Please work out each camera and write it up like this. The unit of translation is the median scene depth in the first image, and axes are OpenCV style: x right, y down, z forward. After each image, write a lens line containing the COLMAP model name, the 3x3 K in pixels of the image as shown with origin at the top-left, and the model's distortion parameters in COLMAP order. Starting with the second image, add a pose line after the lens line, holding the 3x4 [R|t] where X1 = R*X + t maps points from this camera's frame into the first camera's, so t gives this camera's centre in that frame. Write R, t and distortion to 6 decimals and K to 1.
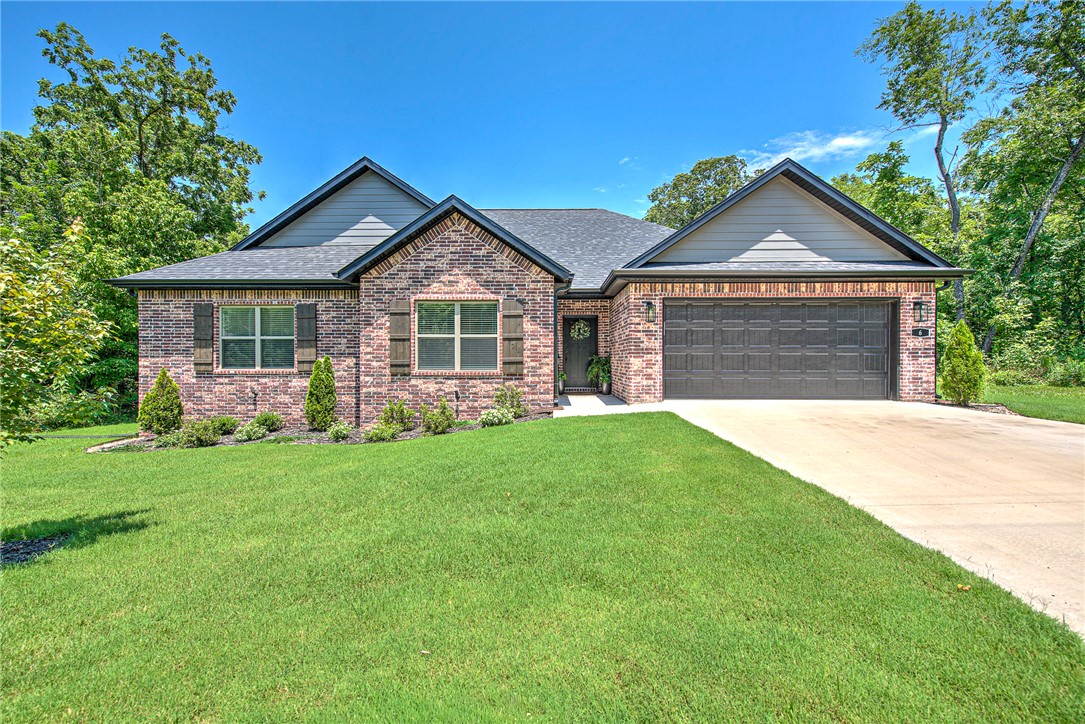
lens RADIAL K [[439.8, 0, 539.7], [0, 439.8, 358.4], [0, 0, 1]] dist [0.003309, -0.000647]
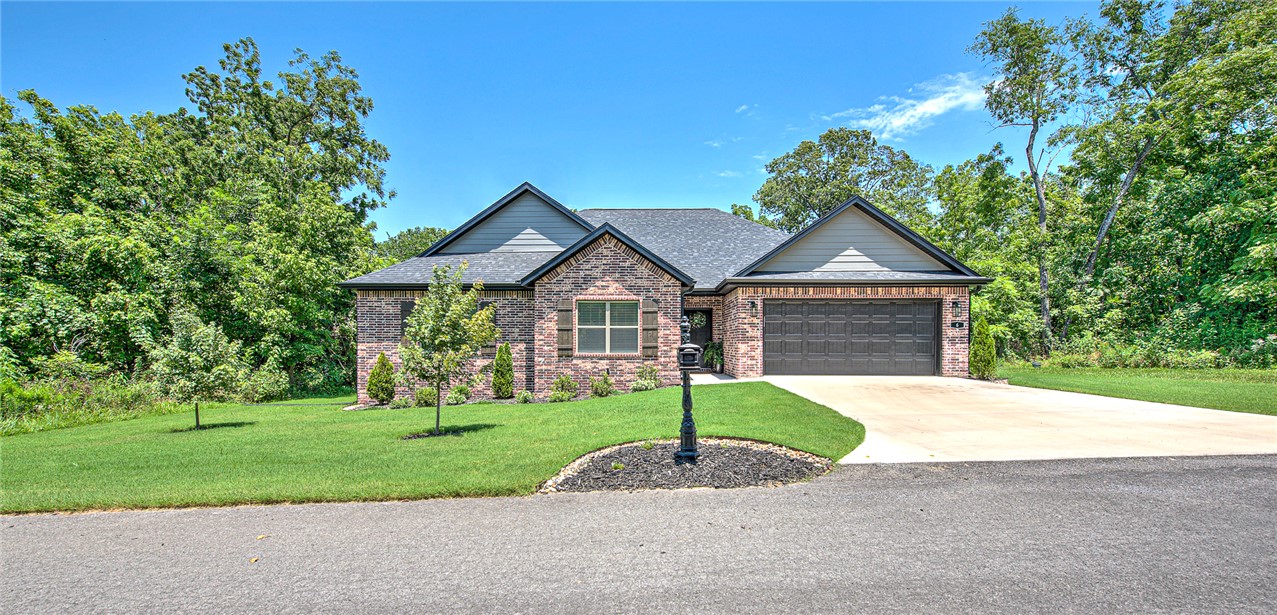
lens RADIAL K [[490.5, 0, 633.6], [0, 490.5, 356.7], [0, 0, 1]] dist [0.013569, 0.000255]
pose [[0.999817, 0.001829, -0.019042, -0.081602], [-0.001352, 0.999686, 0.025032, 0.001478], [0.019082, -0.025002, 0.999505, -0.486924]]
